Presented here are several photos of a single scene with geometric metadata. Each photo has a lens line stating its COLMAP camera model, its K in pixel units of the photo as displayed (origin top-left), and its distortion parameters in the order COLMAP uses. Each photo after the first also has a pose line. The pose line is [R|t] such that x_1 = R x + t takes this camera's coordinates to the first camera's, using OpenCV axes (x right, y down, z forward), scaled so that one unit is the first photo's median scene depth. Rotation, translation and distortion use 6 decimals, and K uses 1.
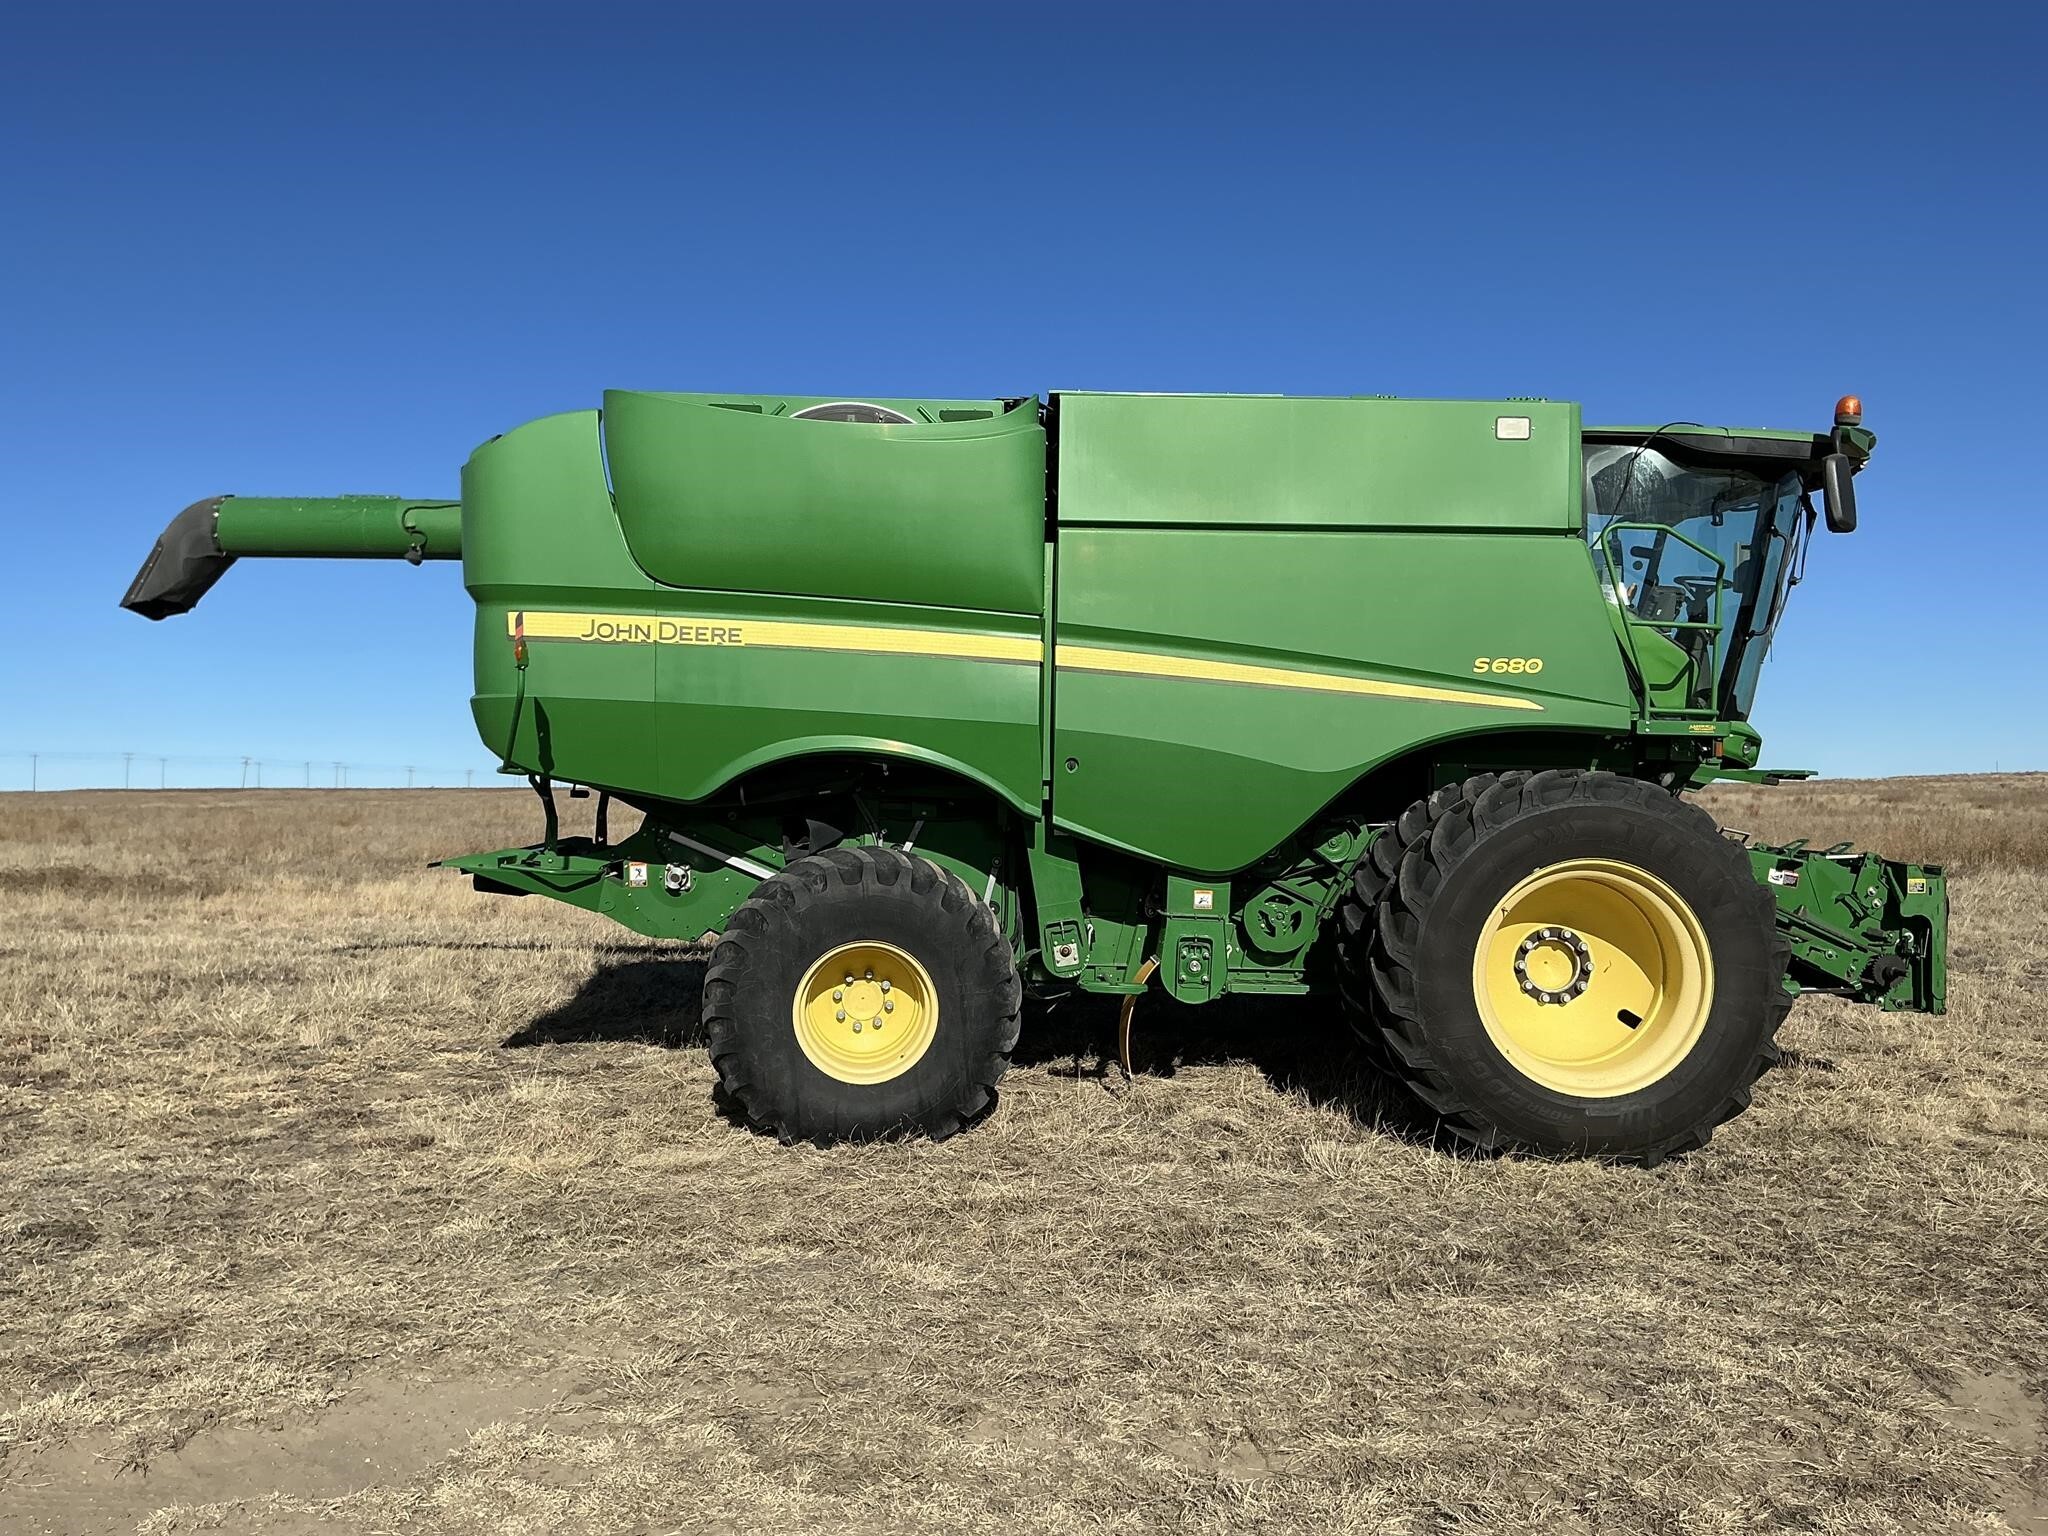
lens RADIAL K [[1729.1, 0, 1024.9], [0, 1729.1, 772.2], [0, 0, 1]] dist [0.140023, -0.267972]
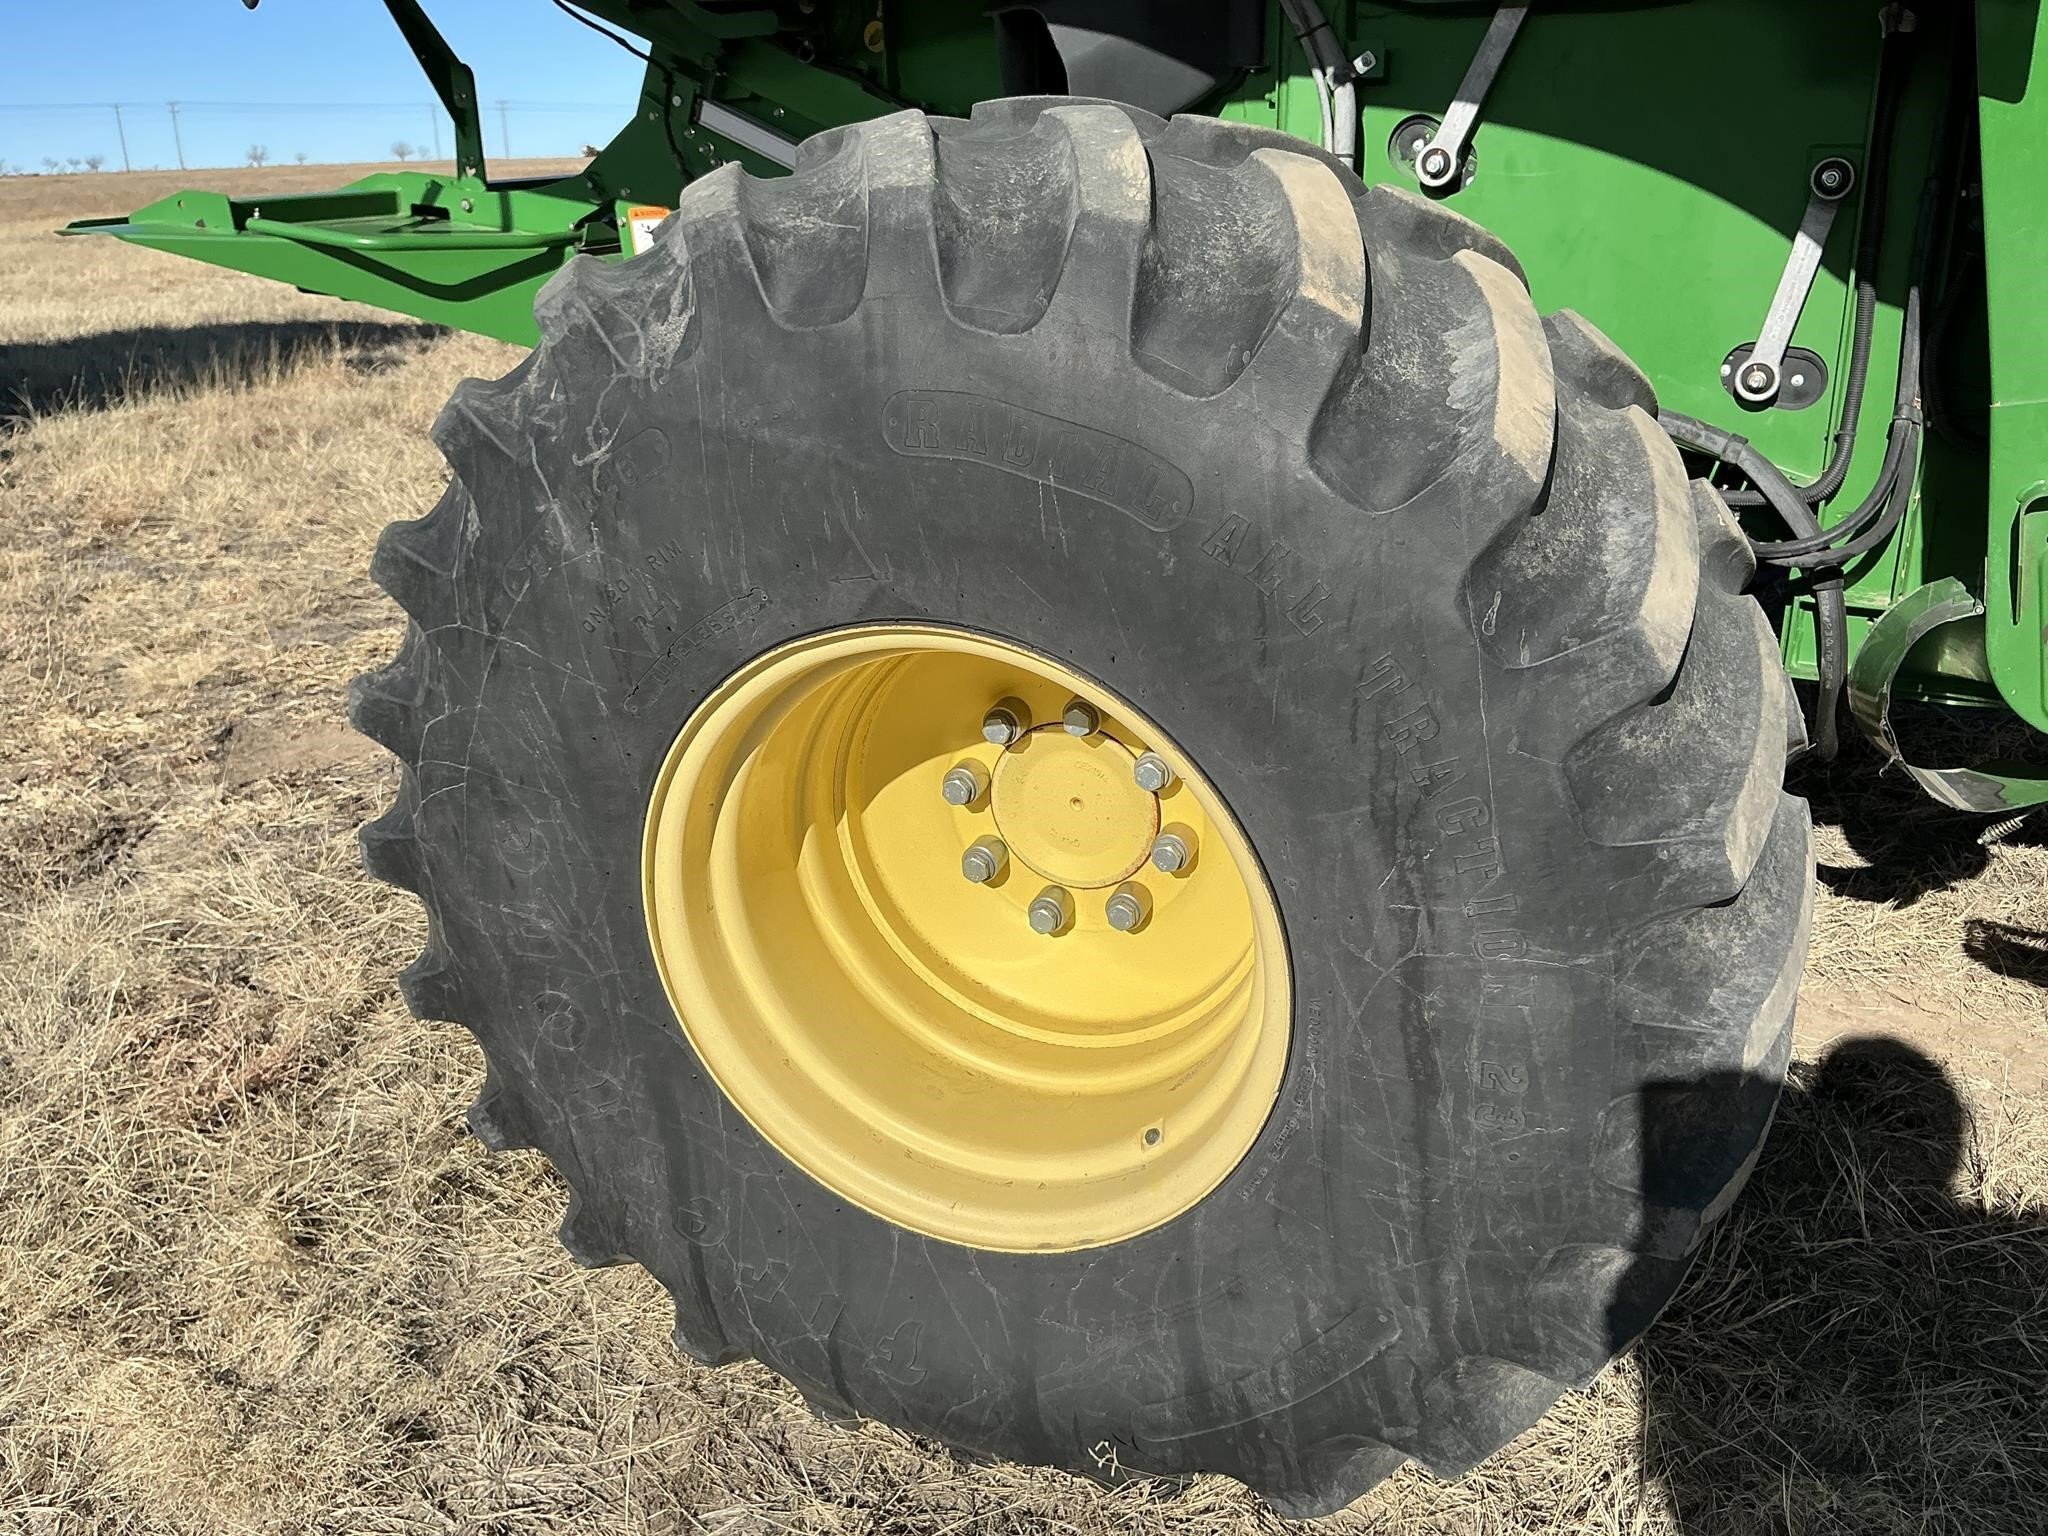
lens RADIAL K [[1729.1, 0, 1024.9], [0, 1729.1, 772.2], [0, 0, 1]] dist [0.140023, -0.267972]
pose [[0.878206, 0.129172, -0.460510, 0.008869], [0.042986, 0.937626, 0.344977, 0.045597], [0.476348, -0.322756, 0.817876, 0.822103]]
